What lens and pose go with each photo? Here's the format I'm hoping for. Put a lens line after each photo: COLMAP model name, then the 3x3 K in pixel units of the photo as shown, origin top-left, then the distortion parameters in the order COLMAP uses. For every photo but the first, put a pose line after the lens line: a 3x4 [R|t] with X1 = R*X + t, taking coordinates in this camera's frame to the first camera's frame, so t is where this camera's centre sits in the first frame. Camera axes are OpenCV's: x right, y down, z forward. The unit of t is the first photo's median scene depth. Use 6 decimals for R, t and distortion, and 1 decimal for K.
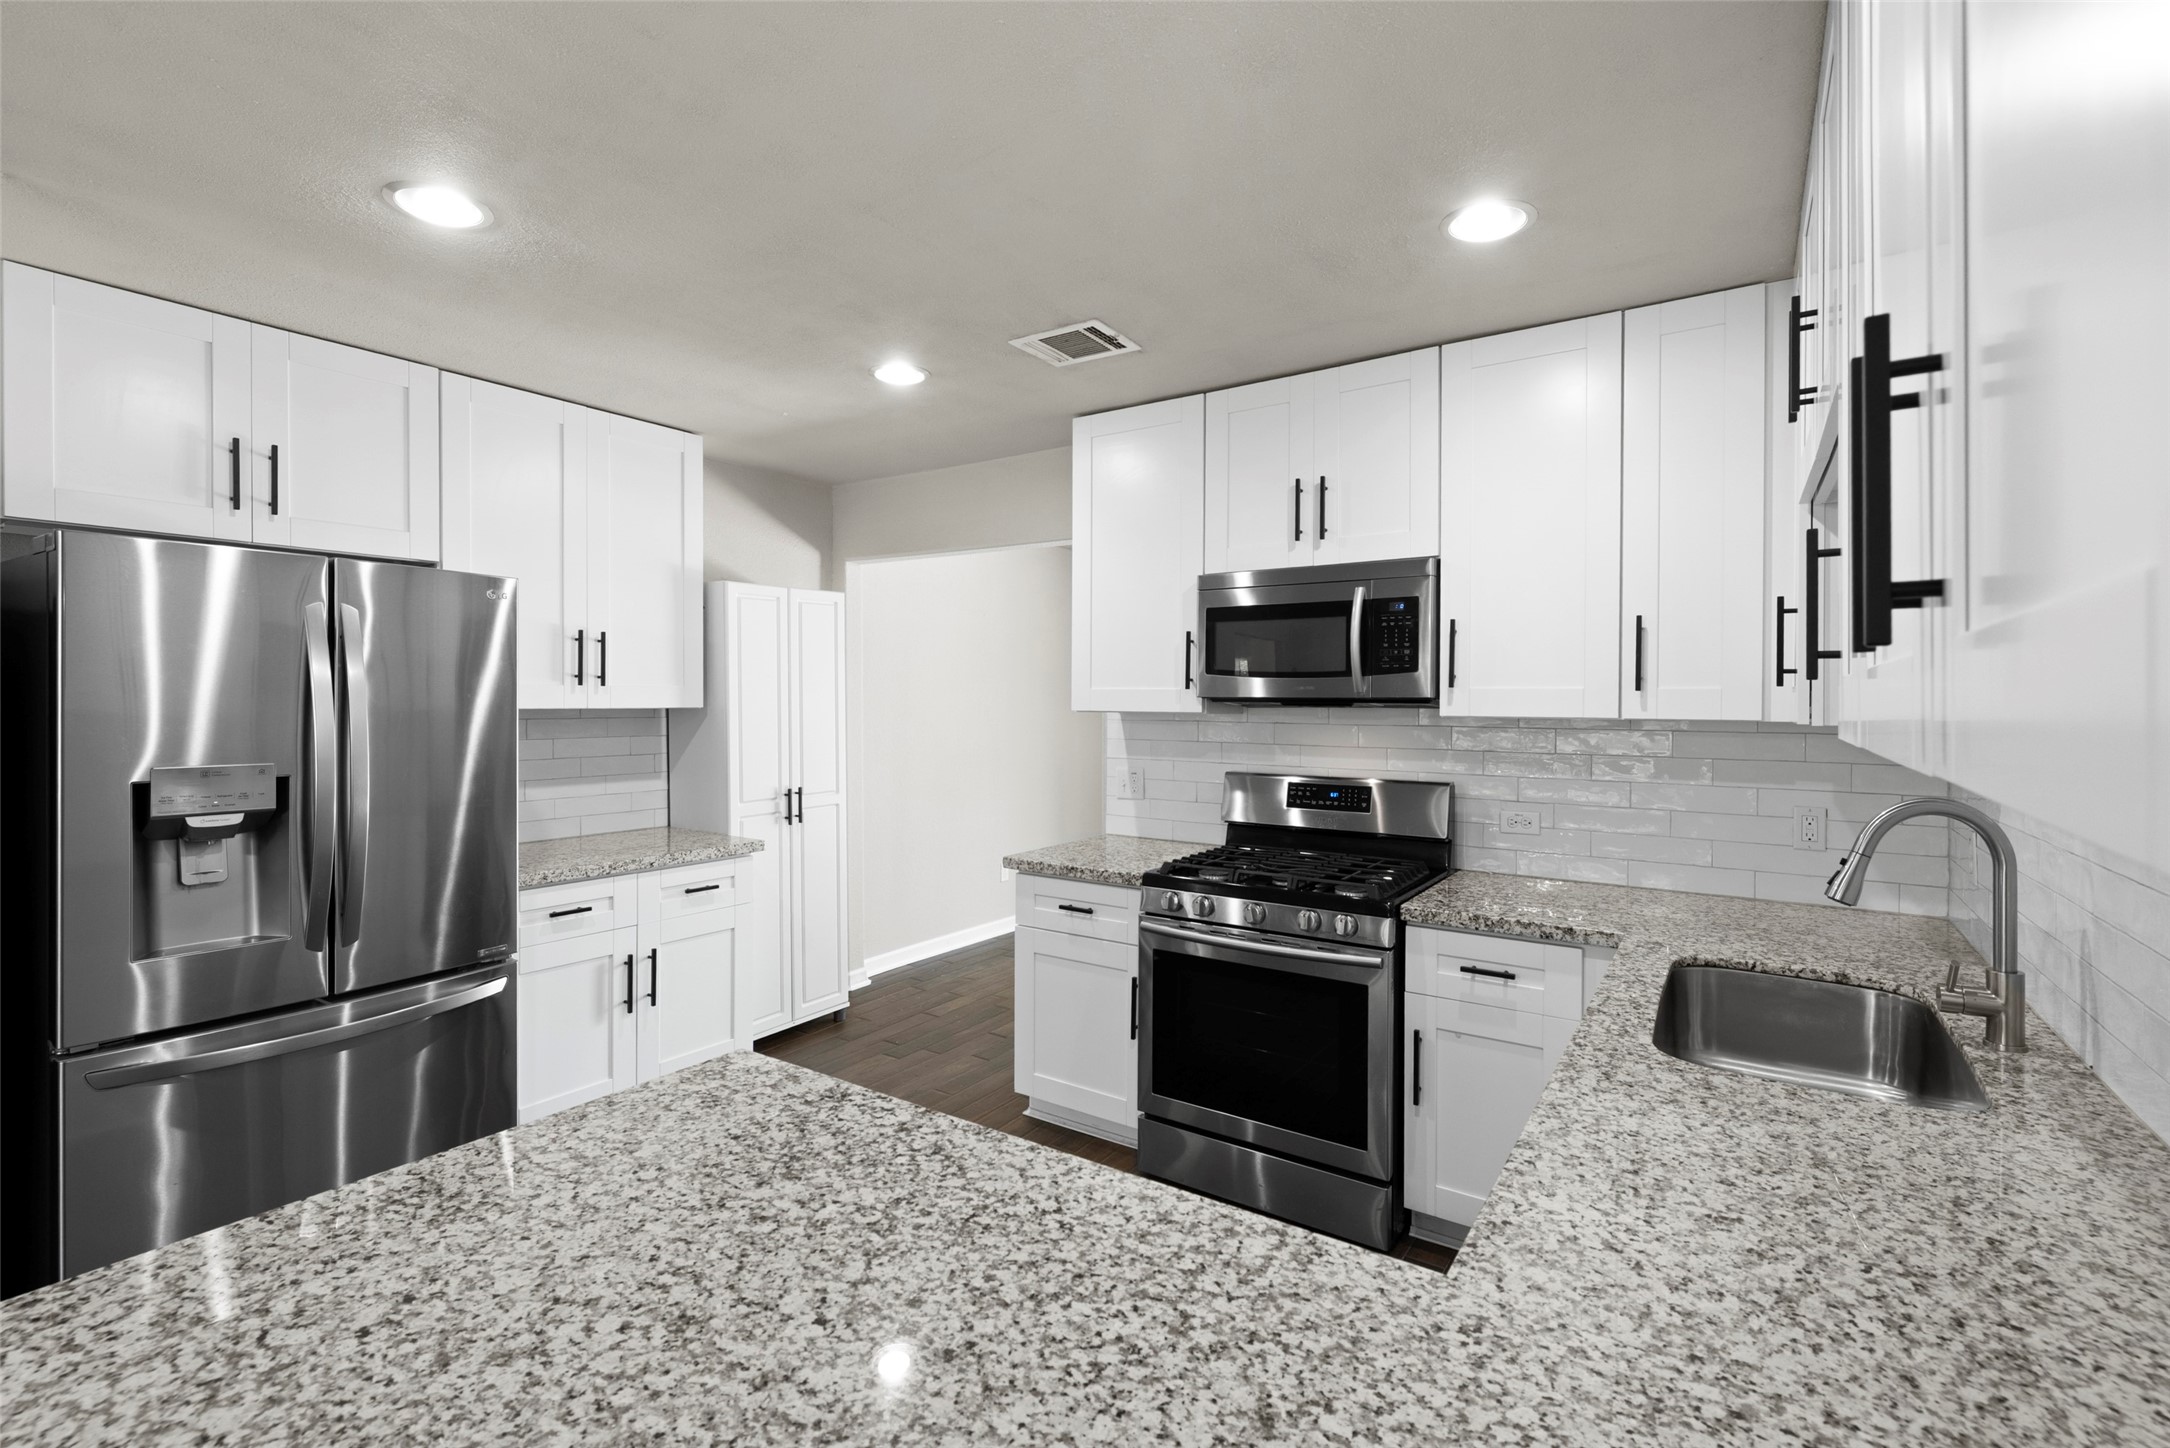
lens RADIAL K [[962.6, 0, 1083.6], [0, 962.6, 712.0], [0, 0, 1]] dist [0.005554, -0.001219]
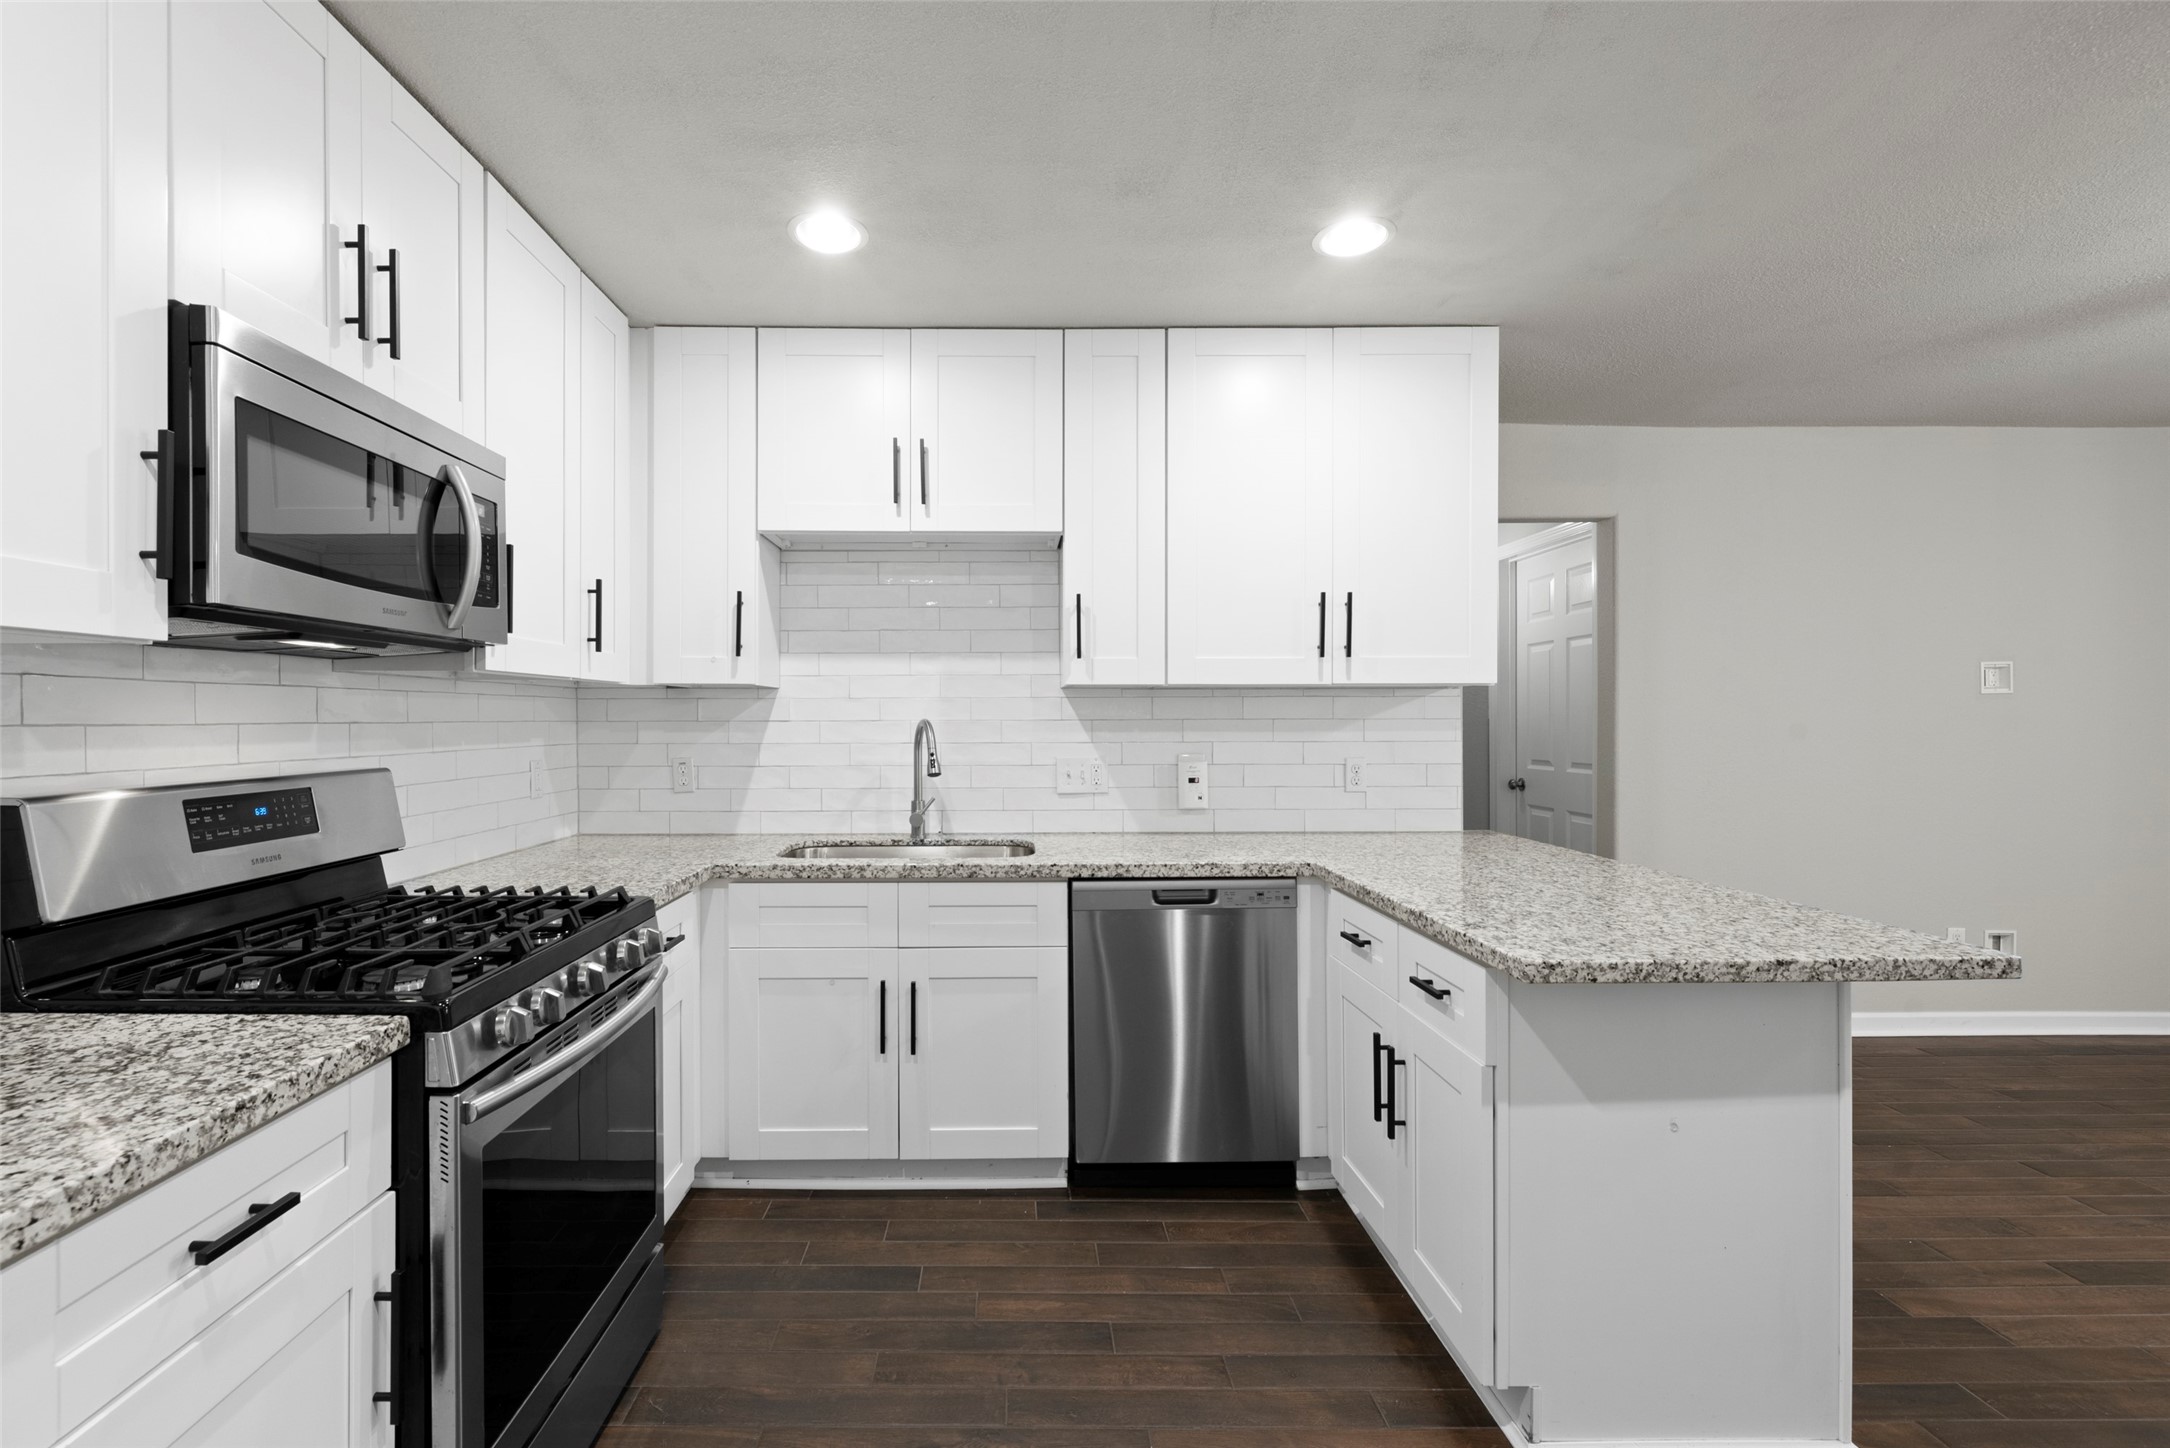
lens RADIAL K [[962.6, 0, 1068.9], [0, 962.6, 726.7], [0, 0, 1]] dist [0.005554, -0.001219]
pose [[-0.563581, -0.019848, 0.825822, -0.453525], [0.000164, 0.999709, 0.024139, 0.027459], [-0.826061, 0.013739, -0.563413, 0.994242]]
